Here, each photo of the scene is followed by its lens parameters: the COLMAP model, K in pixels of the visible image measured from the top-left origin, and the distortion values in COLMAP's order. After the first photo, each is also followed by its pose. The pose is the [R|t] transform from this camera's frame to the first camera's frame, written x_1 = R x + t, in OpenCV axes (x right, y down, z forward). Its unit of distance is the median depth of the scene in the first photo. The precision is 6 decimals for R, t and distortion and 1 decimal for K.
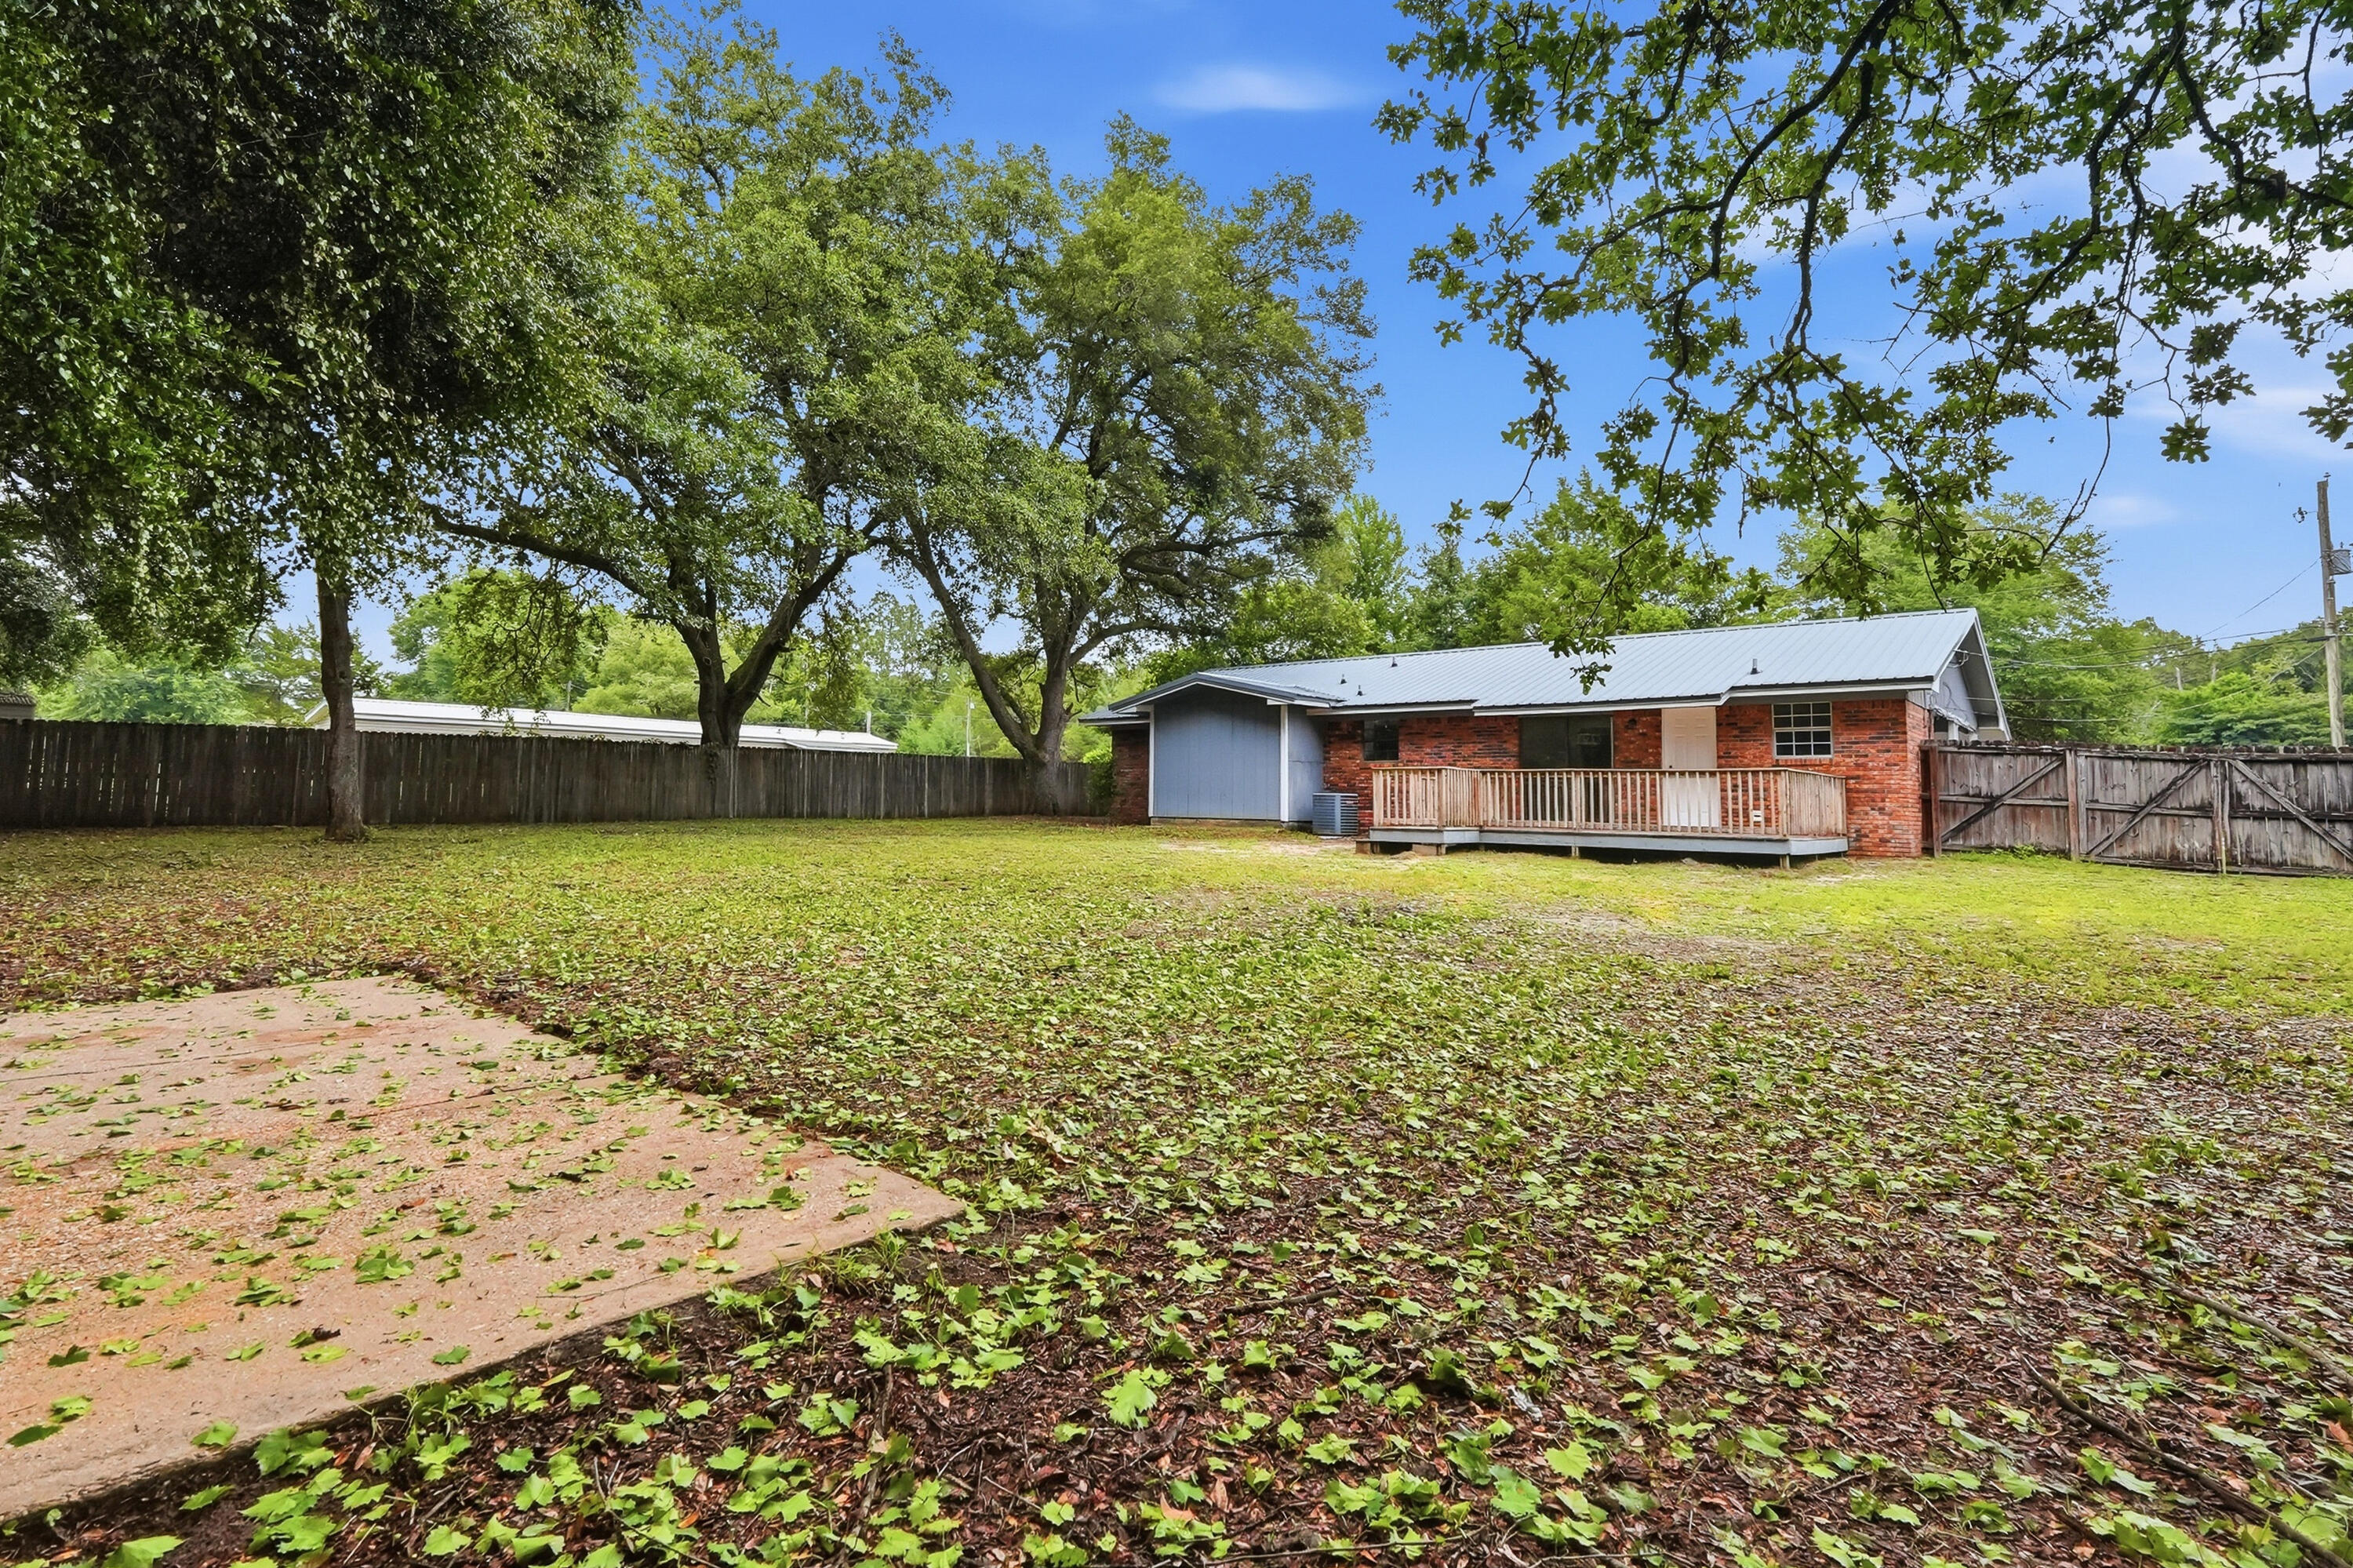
lens RADIAL K [[1007.9, 0, 1179.0], [0, 1007.9, 789.4], [0, 0, 1]] dist [0.004386, -0.000725]
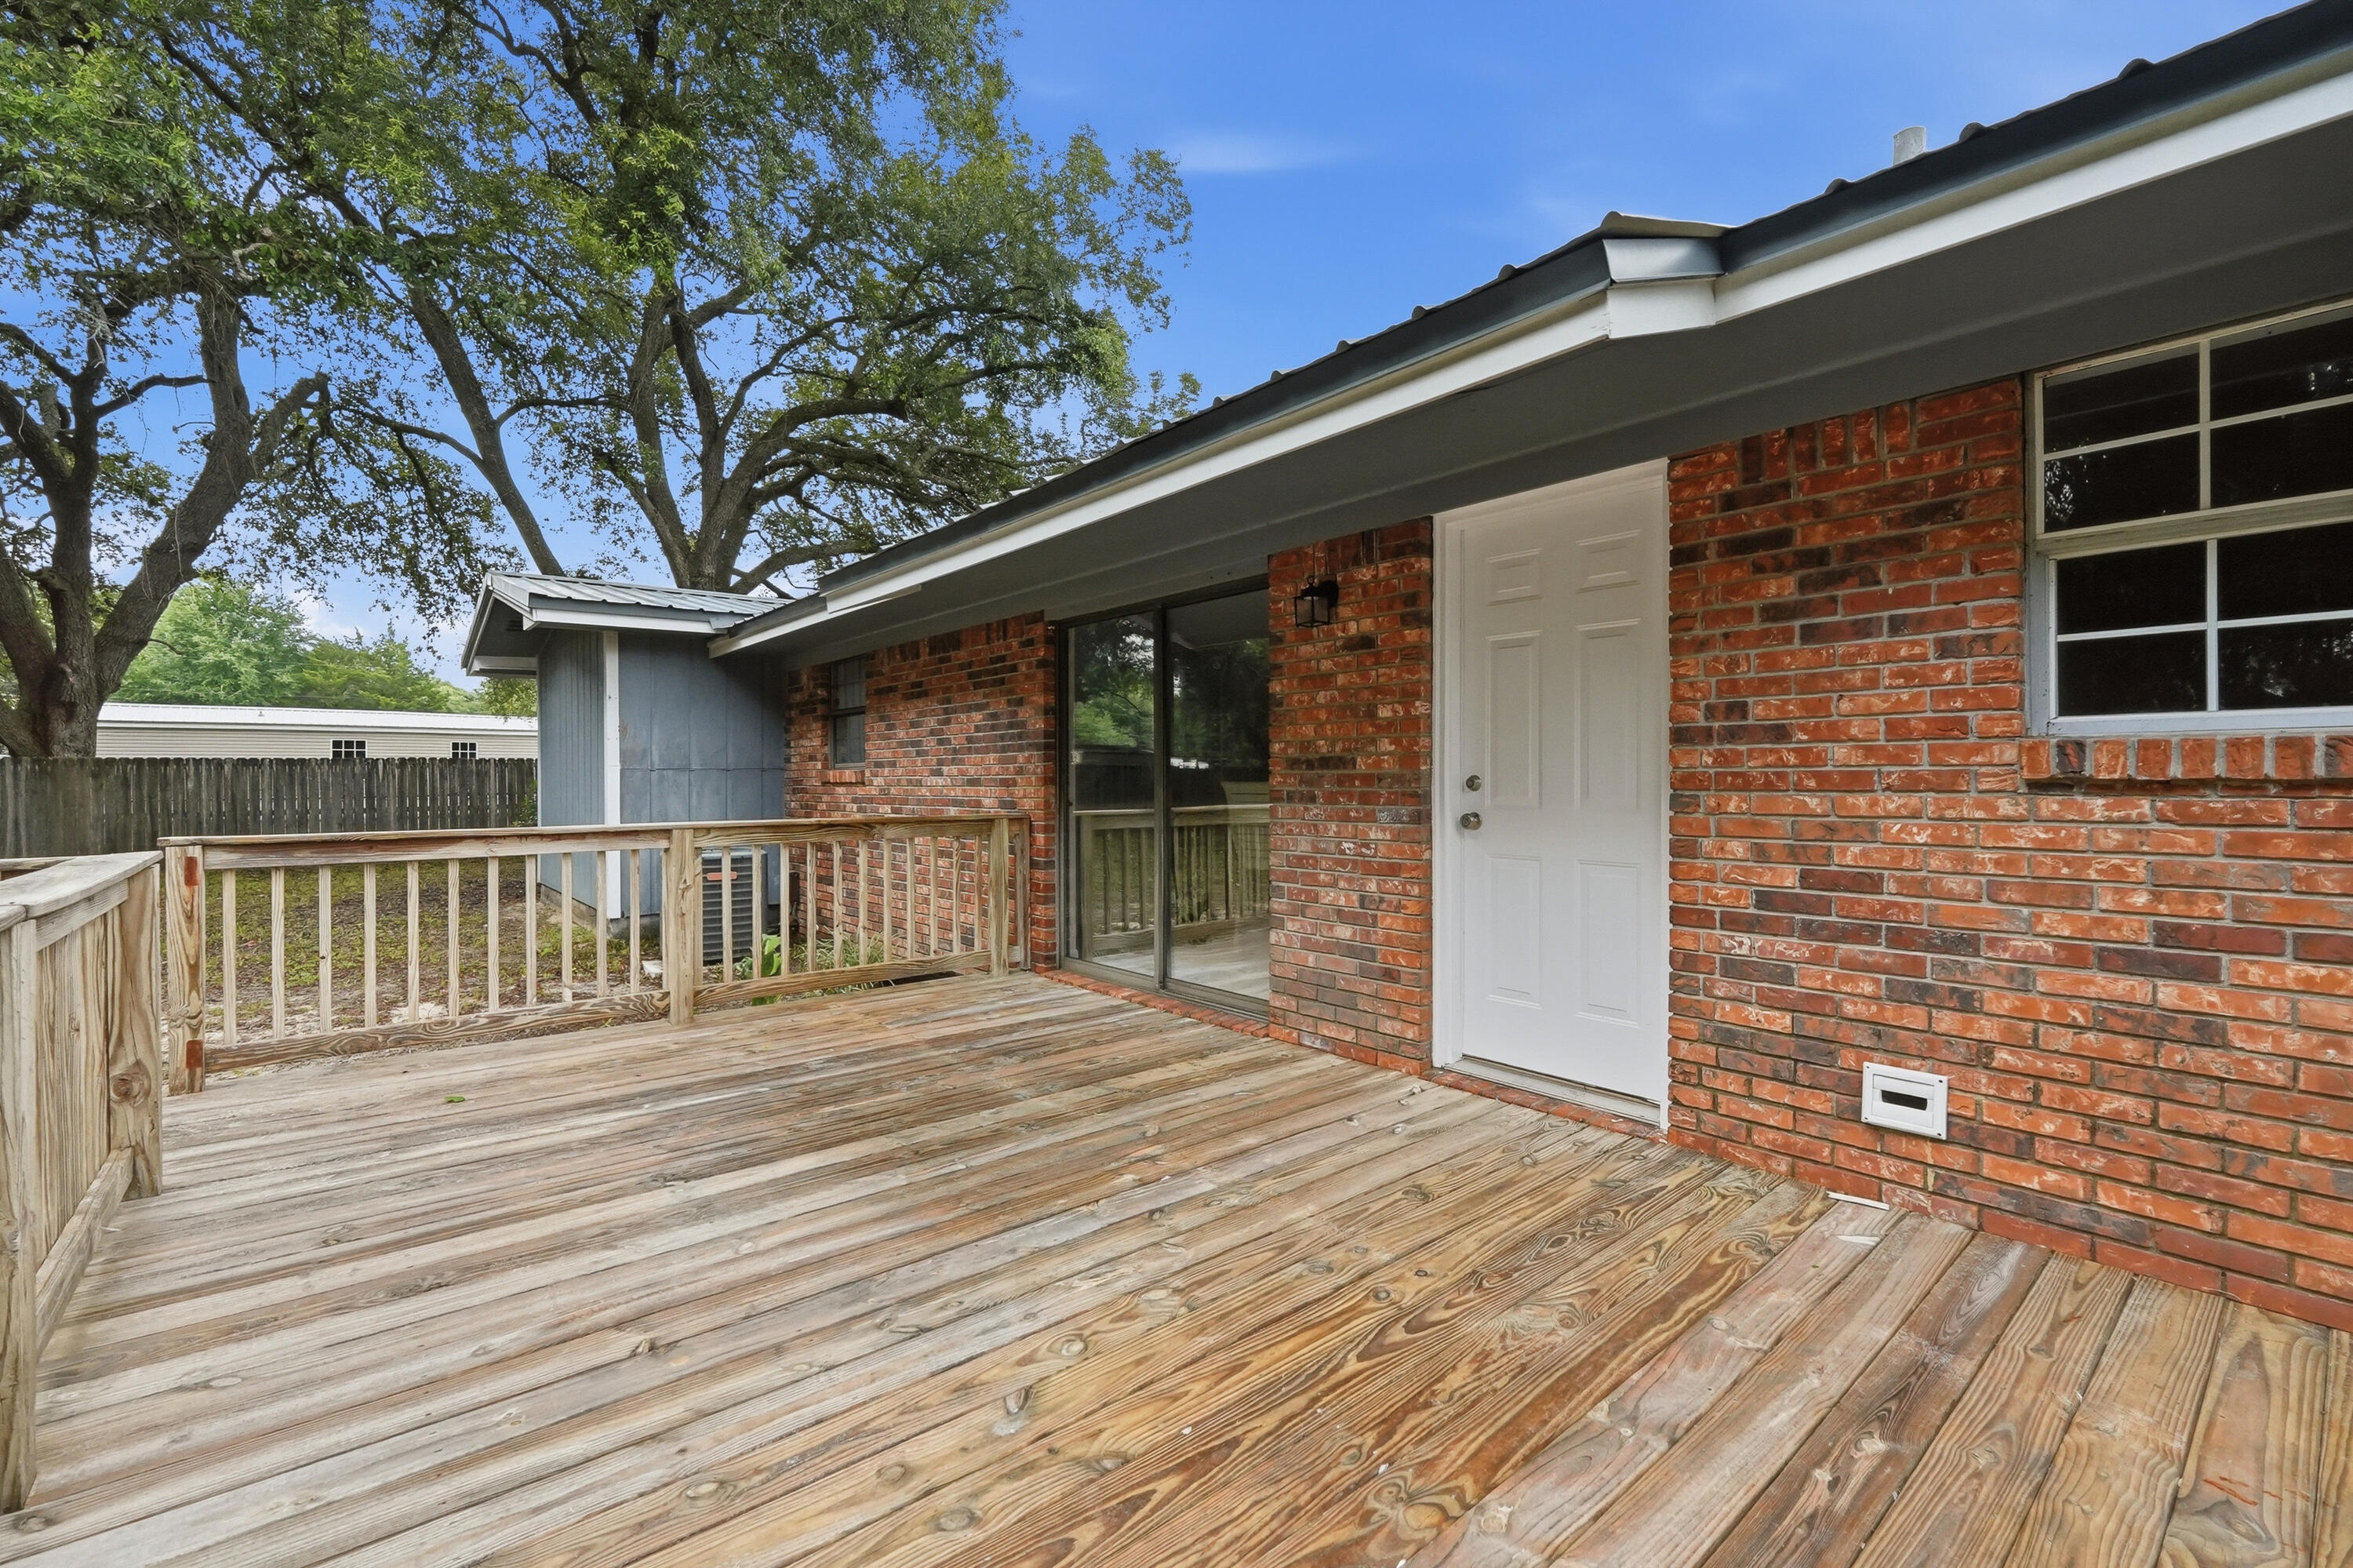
lens RADIAL K [[1007.9, 0, 1183.2], [0, 1007.9, 776.0], [0, 0, 1]] dist [0.004386, -0.000725]
pose [[0.982340, -0.024469, -0.185499, 0.456060], [0.025852, 0.999653, 0.005039, -0.026778], [0.185311, -0.009746, 0.982632, 0.770407]]
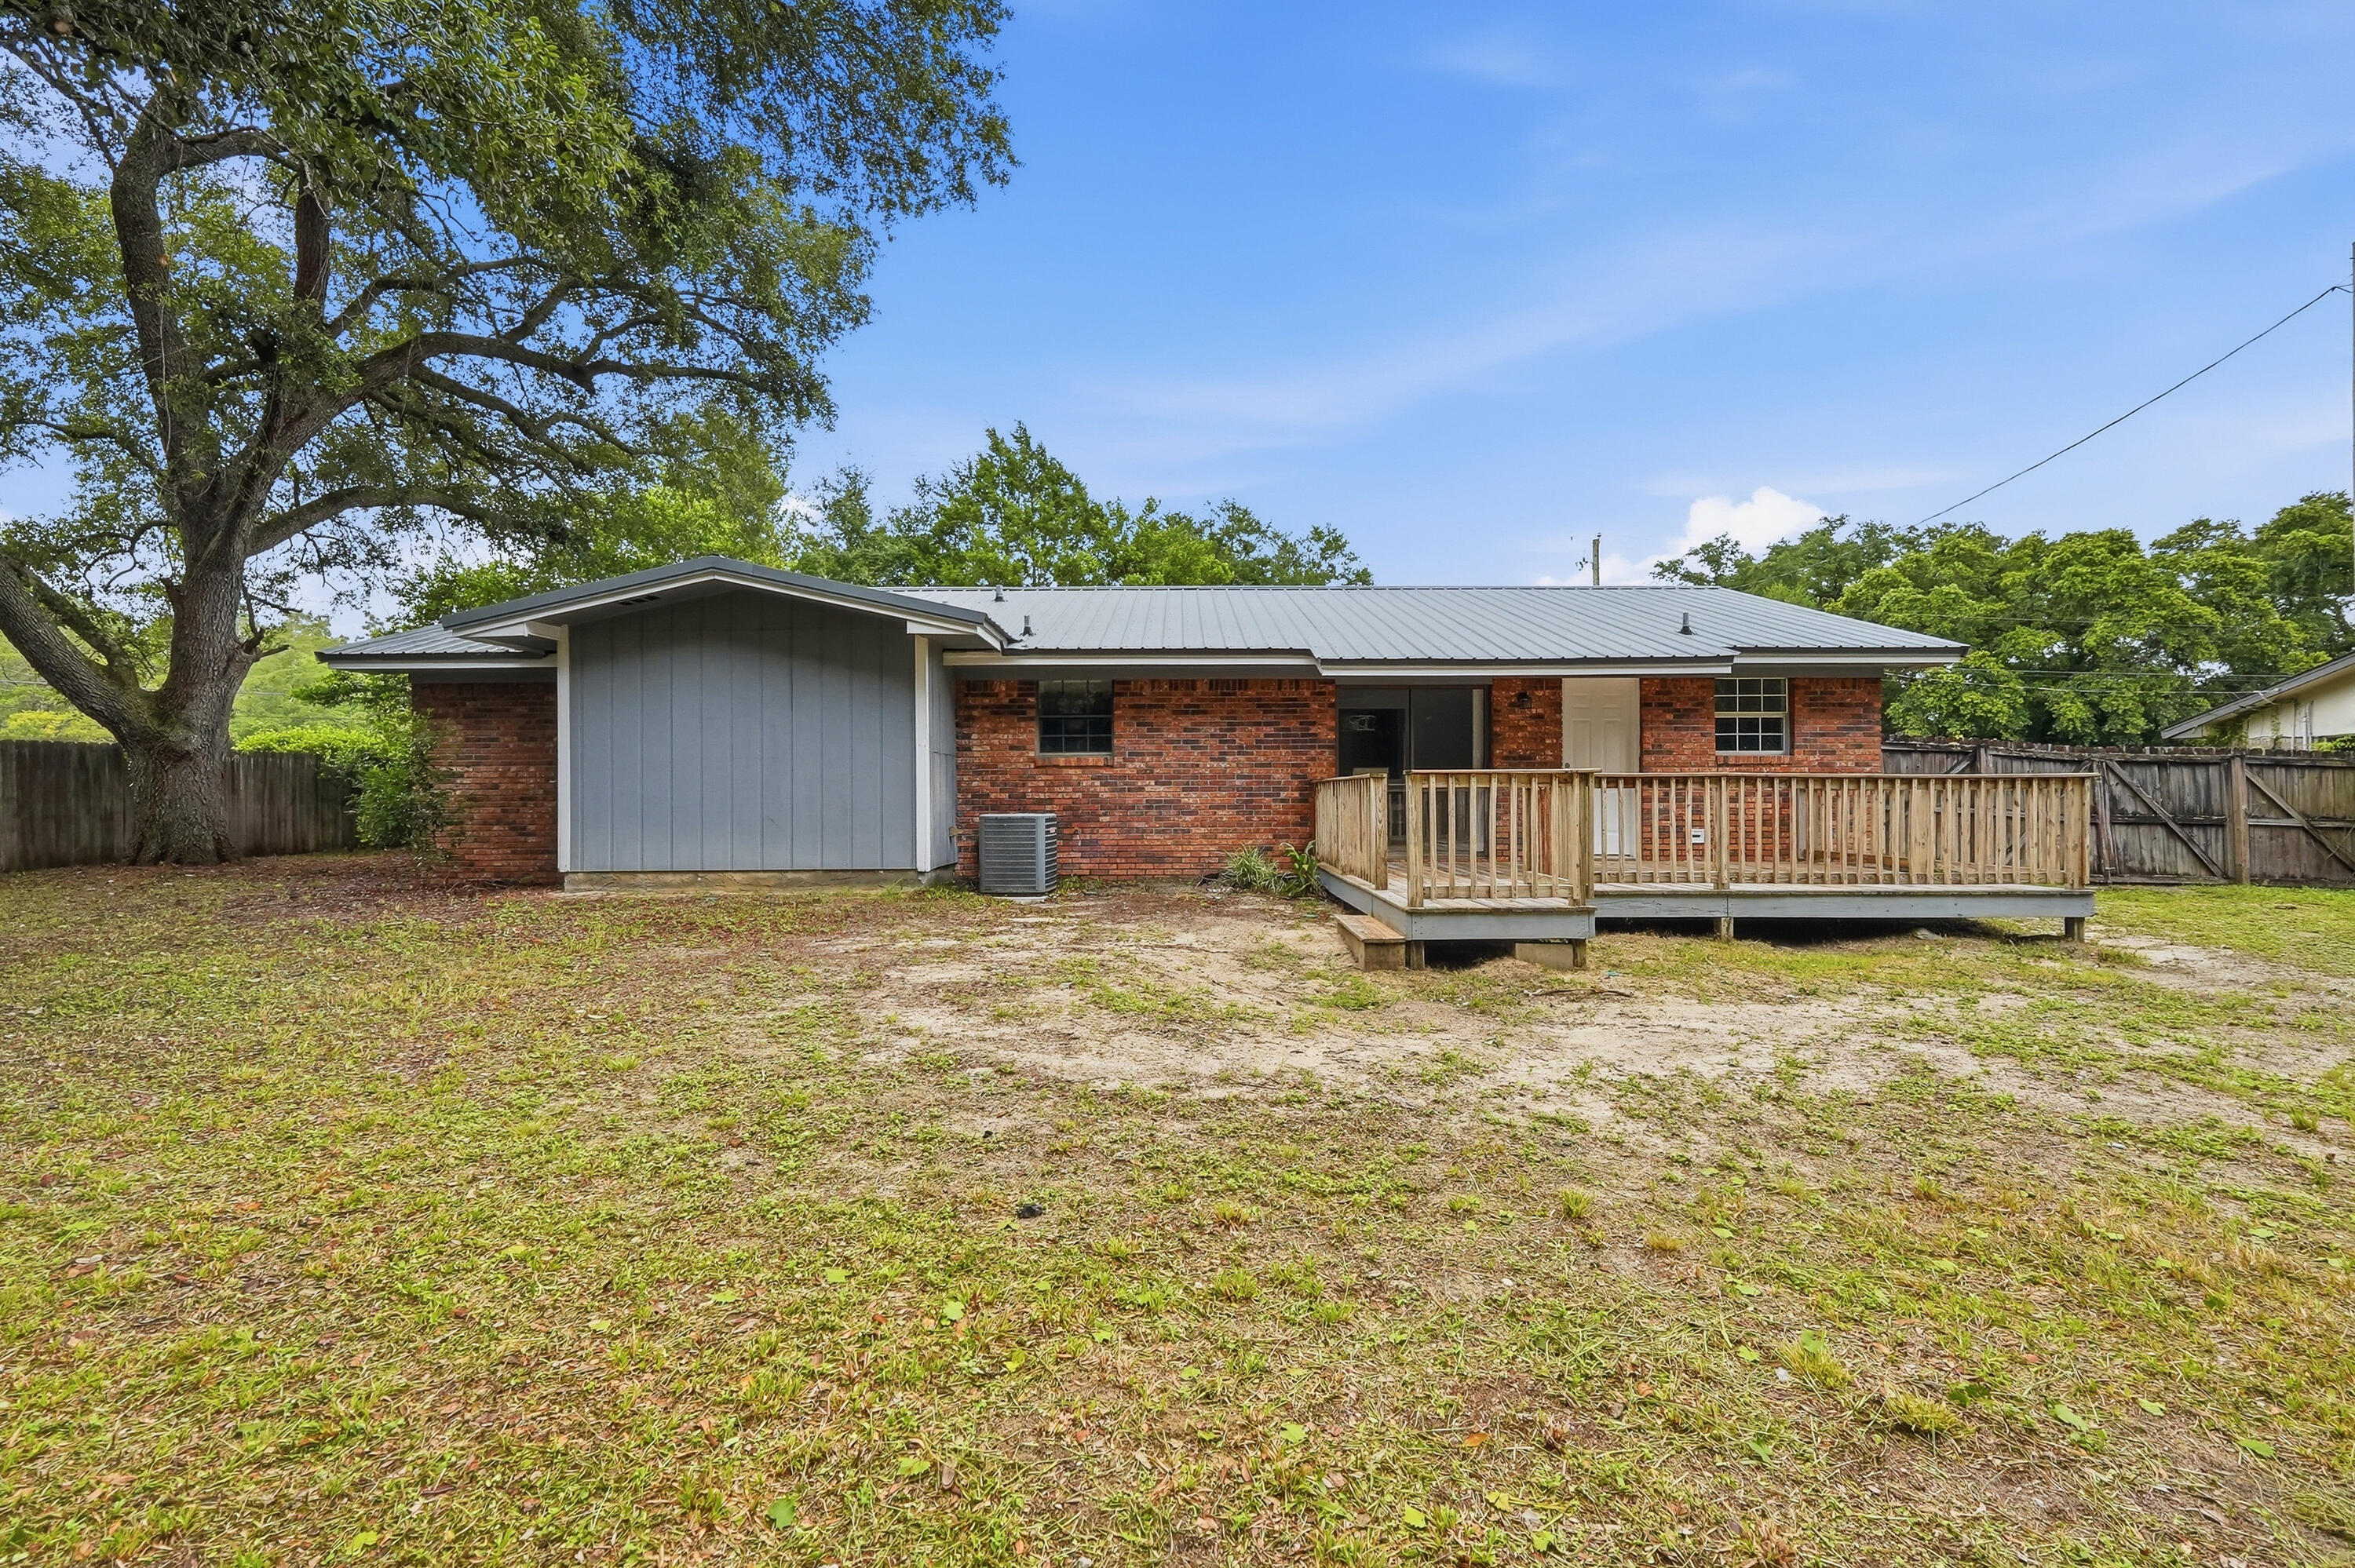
lens RADIAL K [[1008.6, 0, 1183.3], [0, 1008.6, 790.3], [0, 0, 1]] dist [0.004386, -0.000725]
pose [[0.772313, -0.015258, 0.635058, -0.139297], [0.010088, 0.999880, 0.011755, -0.016553], [-0.635162, -0.002672, 0.772375, 0.640230]]
